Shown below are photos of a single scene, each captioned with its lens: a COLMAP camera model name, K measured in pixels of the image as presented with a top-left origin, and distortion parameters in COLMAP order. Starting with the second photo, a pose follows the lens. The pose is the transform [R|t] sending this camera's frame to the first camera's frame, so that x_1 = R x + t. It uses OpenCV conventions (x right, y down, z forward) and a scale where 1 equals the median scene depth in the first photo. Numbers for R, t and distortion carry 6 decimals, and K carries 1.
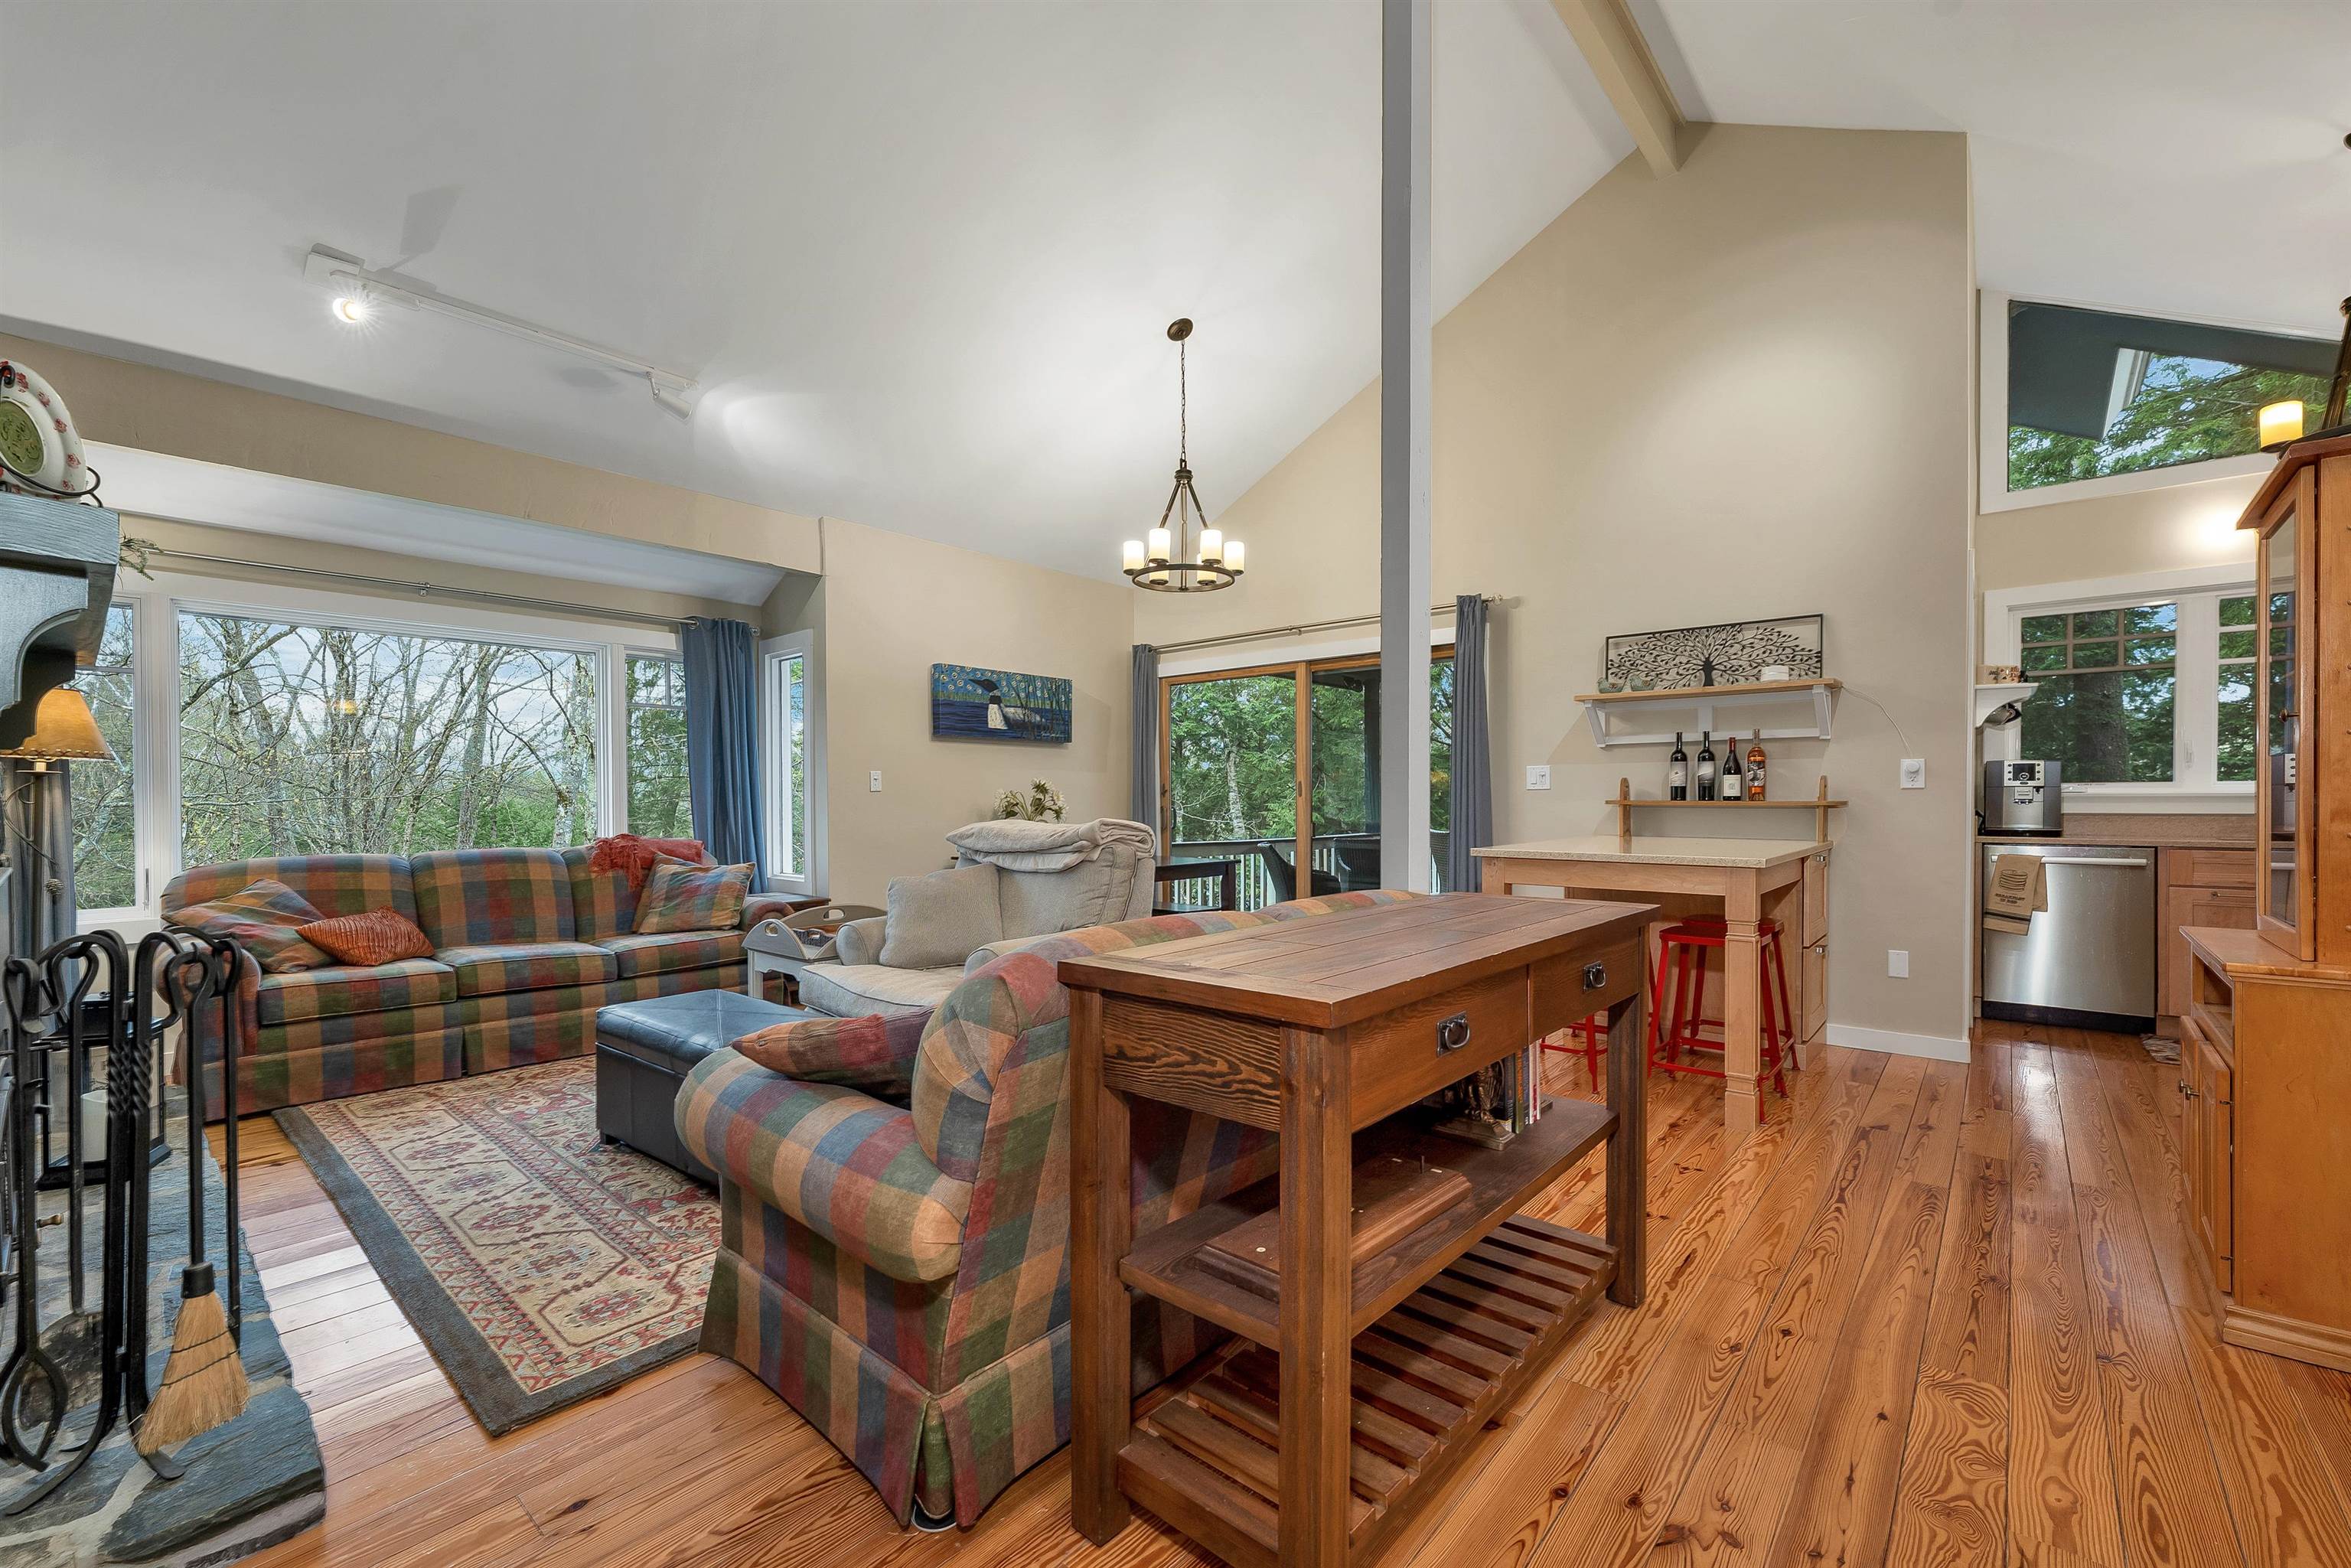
lens RADIAL K [[973.9, 0, 1175.3], [0, 973.9, 811.8], [0, 0, 1]] dist [0.002706, 0.000018]
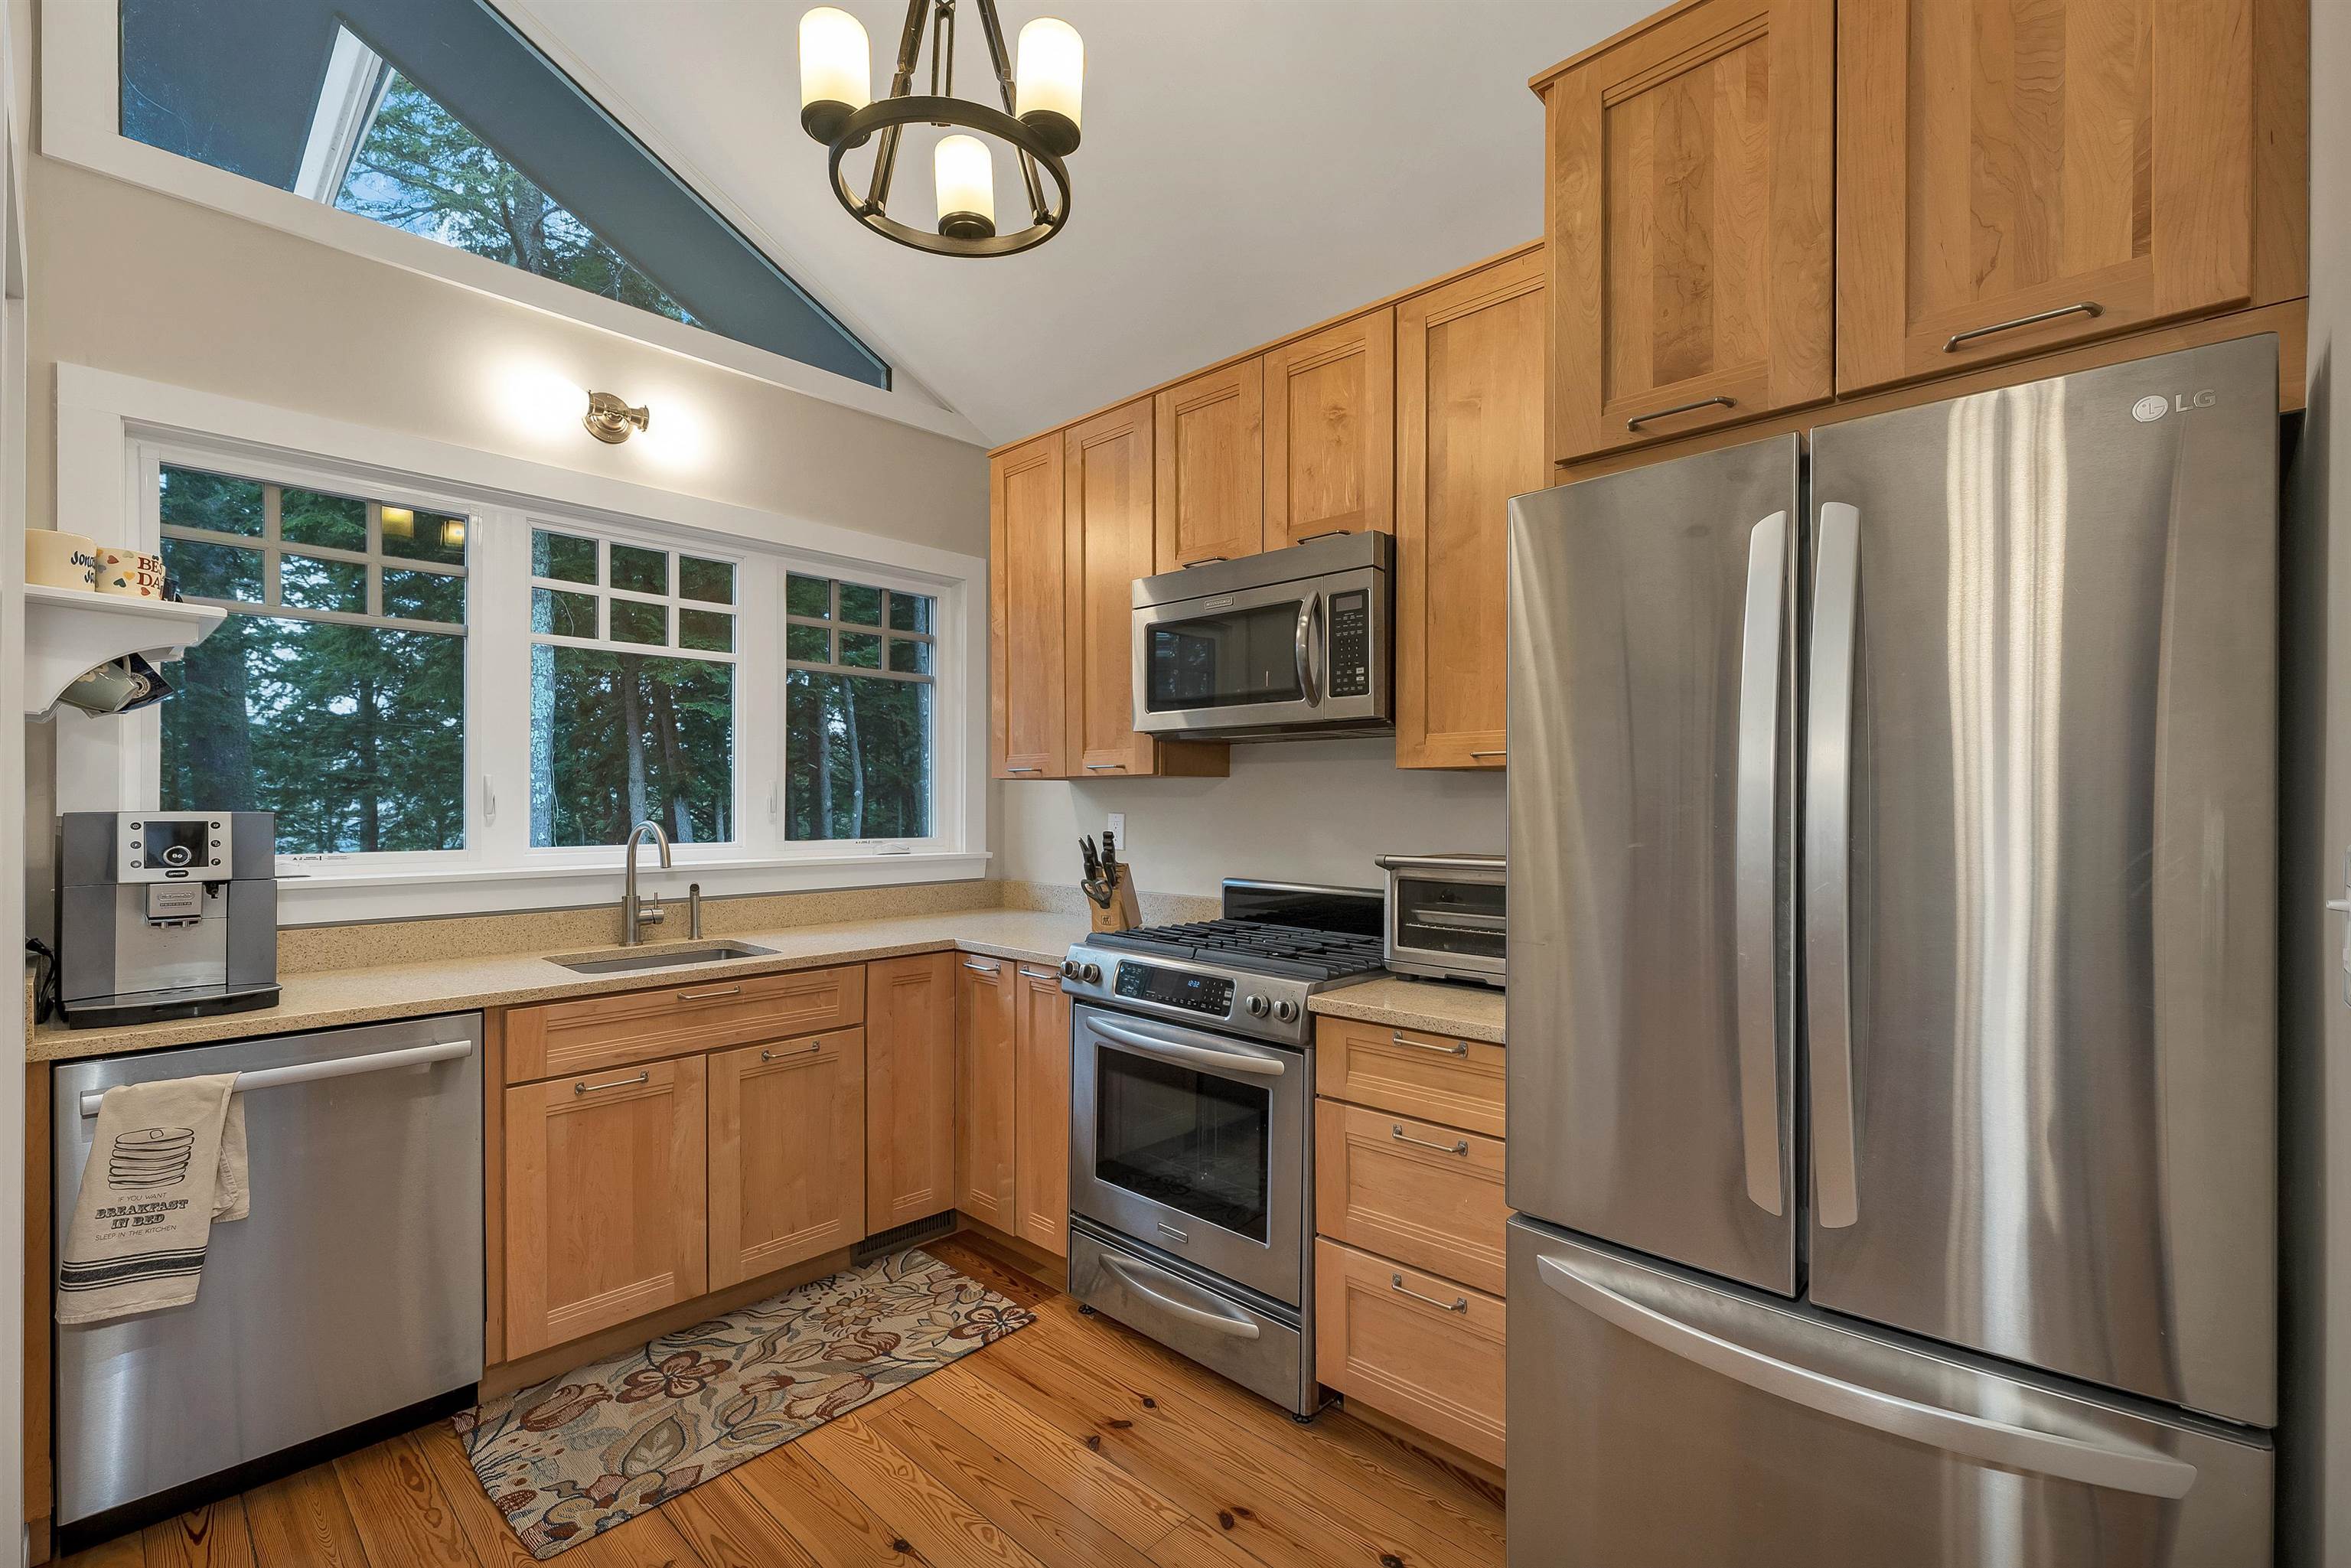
lens RADIAL K [[1009.8, 0, 1174.5], [0, 1009.8, 804.2], [0, 0, 1]] dist [0.002394, -0.000405]
pose [[0.044347, 0.001809, 0.999015, 0.501294], [0.011712, 0.999929, -0.002331, -0.051339], [-0.998948, 0.011804, 0.044322, 0.603895]]
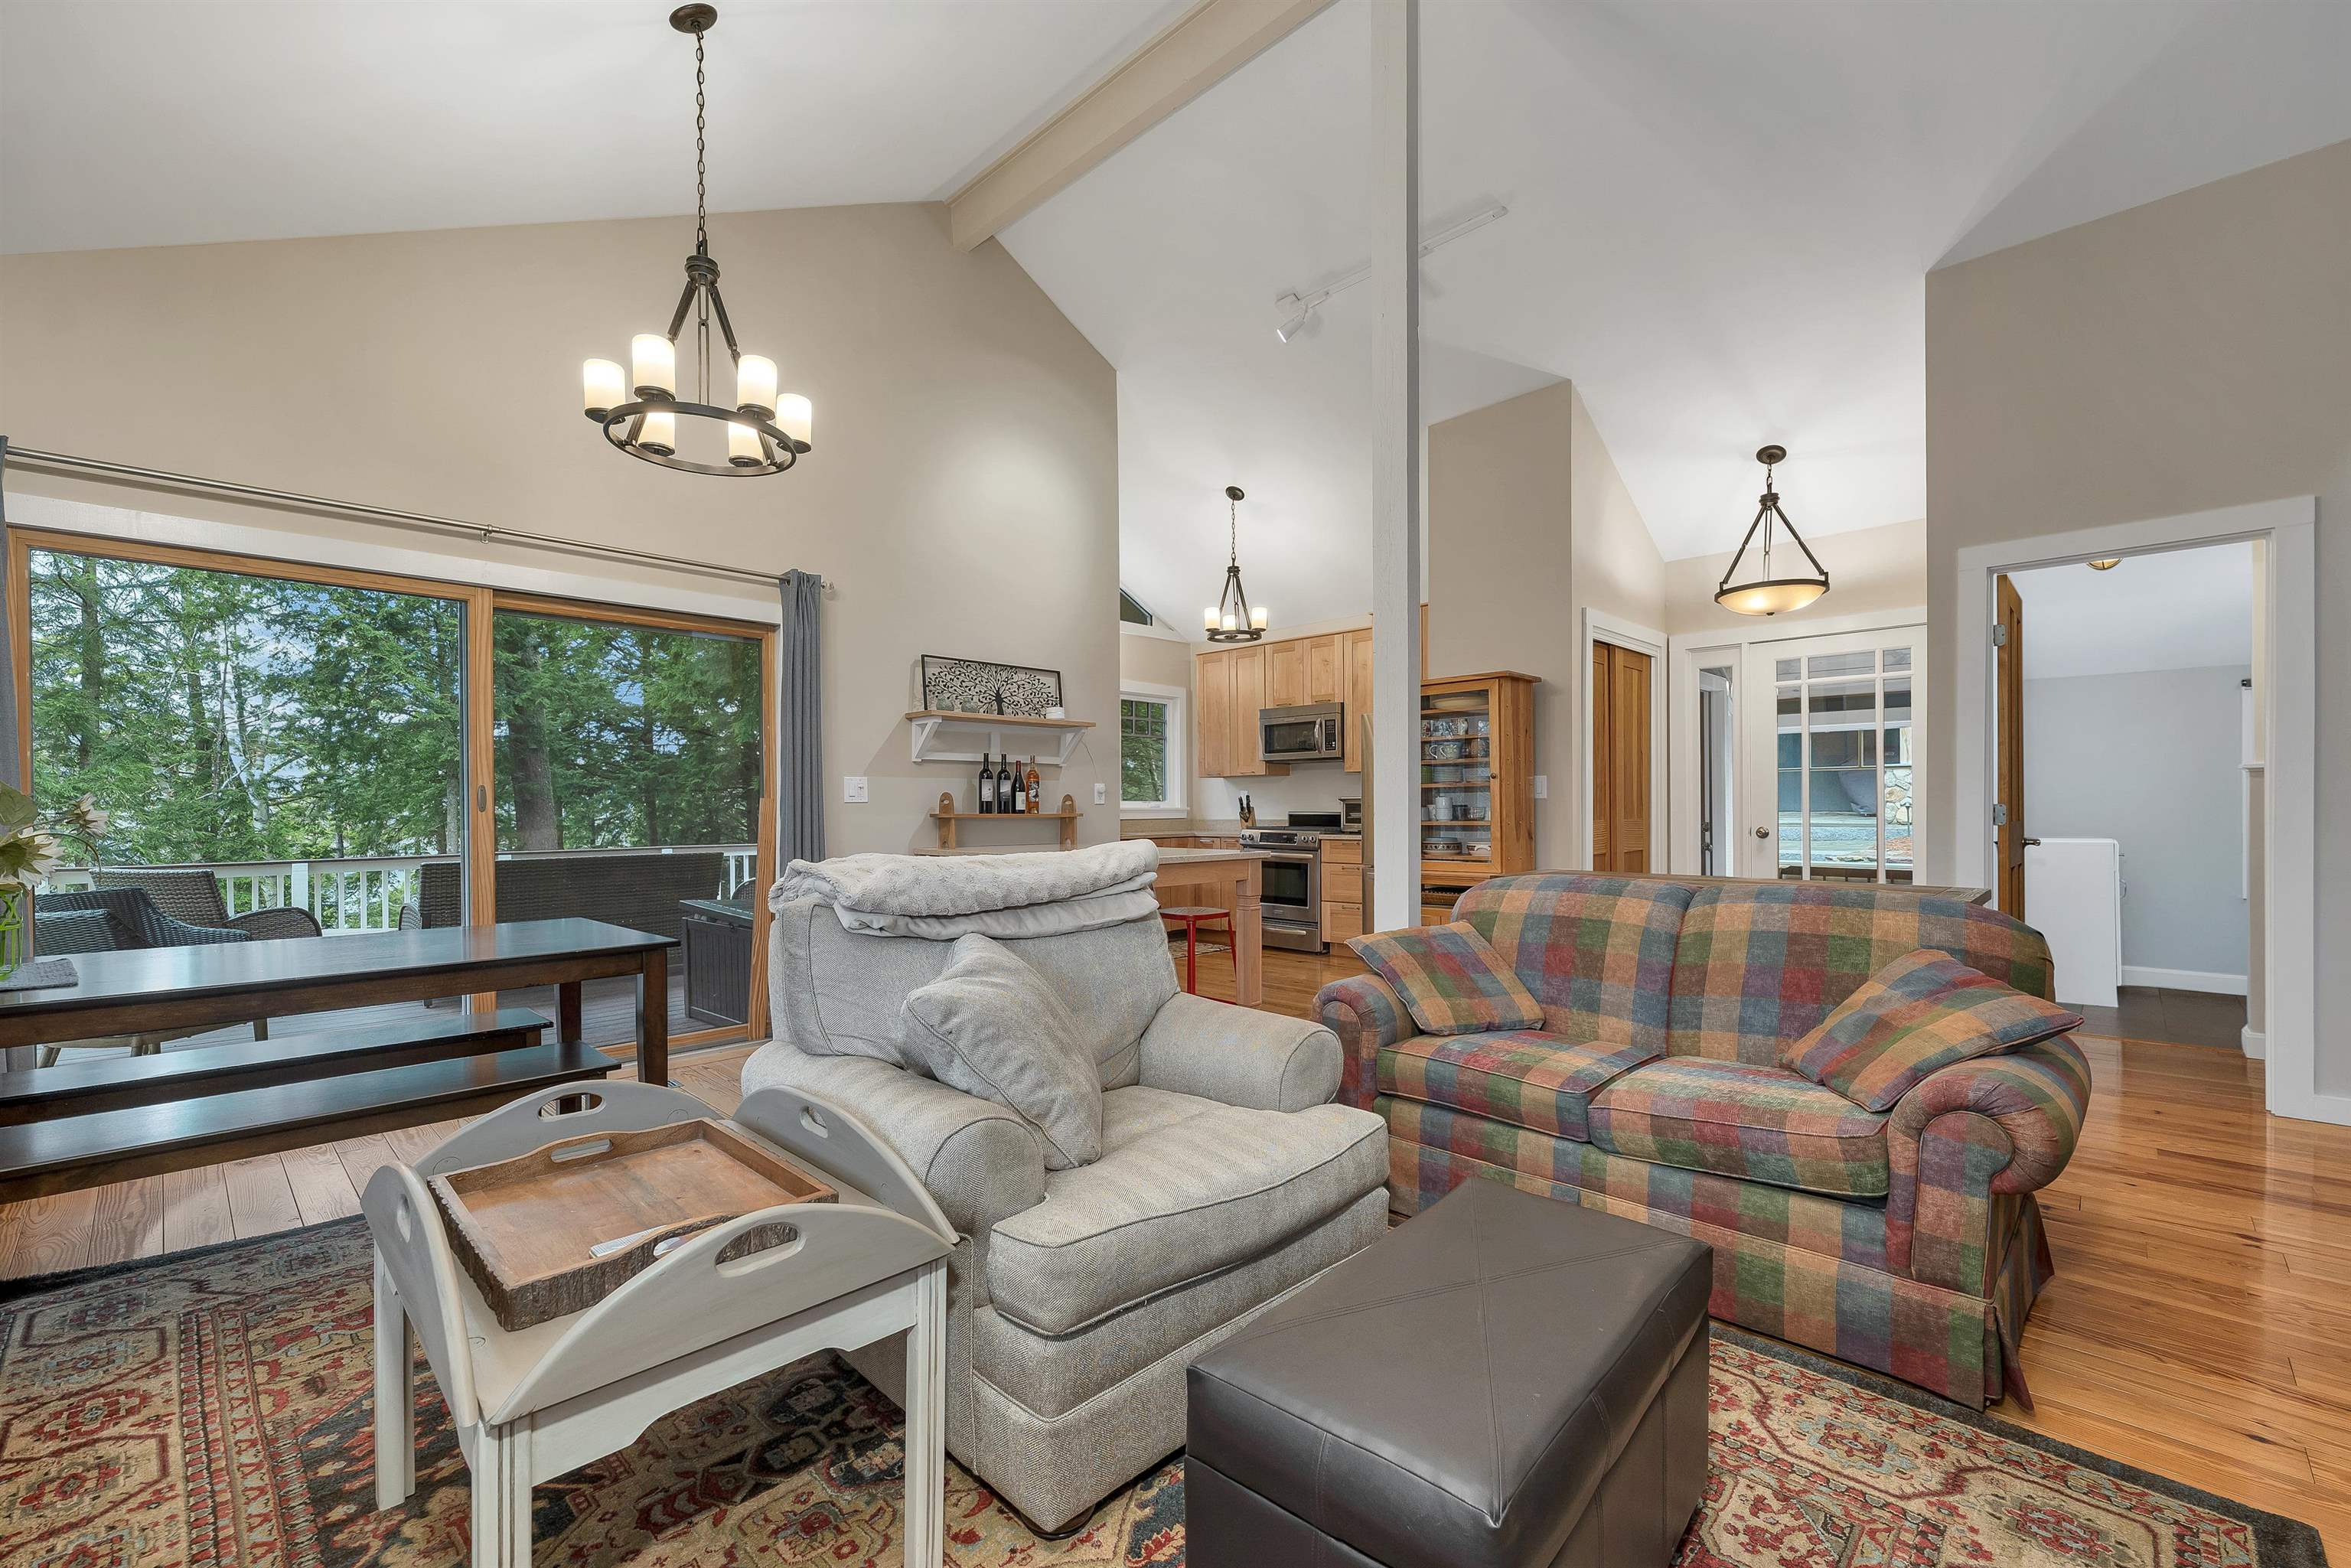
lens RADIAL K [[973.9, 0, 1175.3], [0, 973.9, 811.8], [0, 0, 1]] dist [0.002706, 0.000018]
pose [[0.053468, -0.000532, 0.998569, -0.587424], [0.019272, 0.999814, -0.000499, -0.008656], [-0.998384, 0.019271, 0.053468, 0.708593]]
